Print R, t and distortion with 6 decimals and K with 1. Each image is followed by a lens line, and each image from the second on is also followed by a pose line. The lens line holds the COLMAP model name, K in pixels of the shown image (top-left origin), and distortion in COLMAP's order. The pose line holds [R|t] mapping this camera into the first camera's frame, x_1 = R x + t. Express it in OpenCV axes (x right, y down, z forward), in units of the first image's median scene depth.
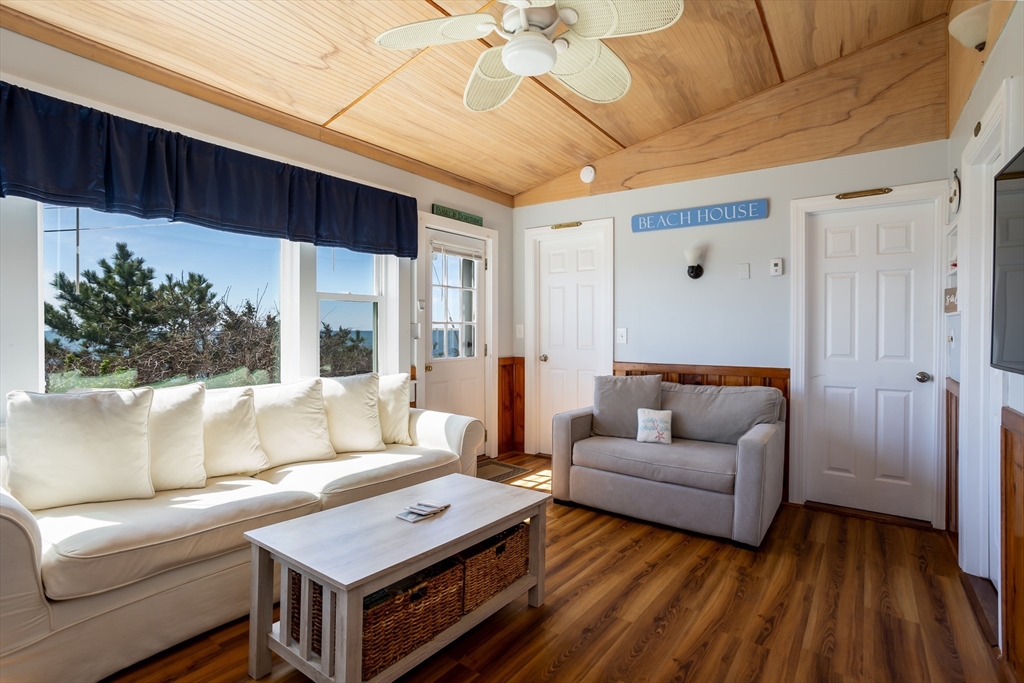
lens RADIAL K [[502.3, 0, 508.0], [0, 502.3, 329.7], [0, 0, 1]] dist [-0.059074, 0.037034]
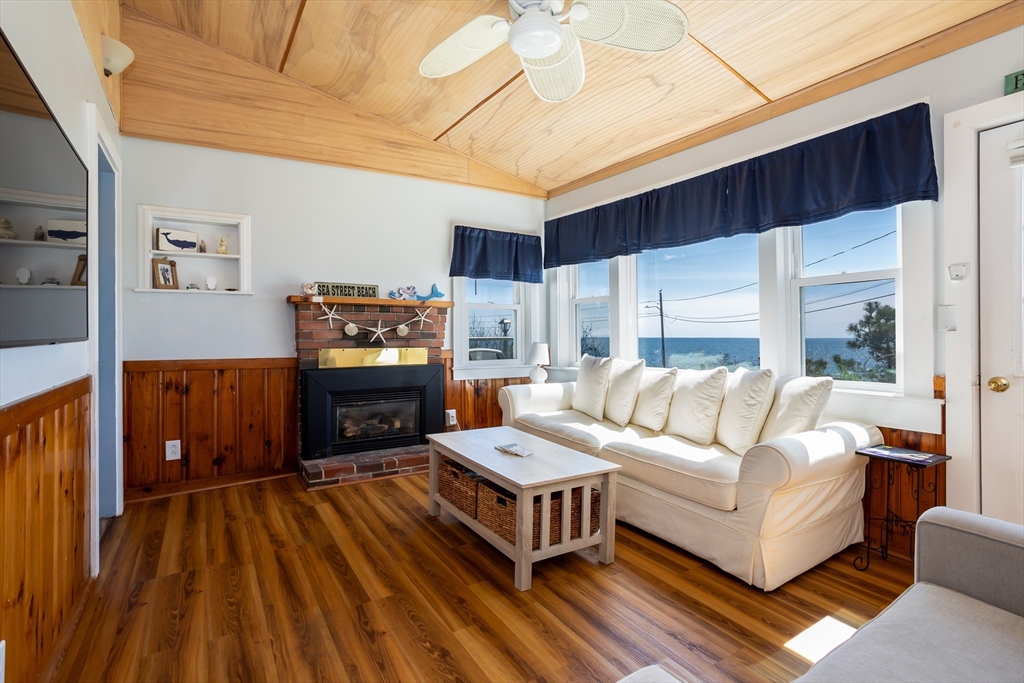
lens RADIAL K [[491.1, 0, 514.8], [0, 491.1, 331.5], [0, 0, 1]] dist [-0.056280, 0.033525]
pose [[-0.357766, -0.010464, -0.933753, 0.950593], [-0.000830, 0.999940, -0.010888, 0.046561], [0.933811, -0.003121, -0.357753, 1.296136]]
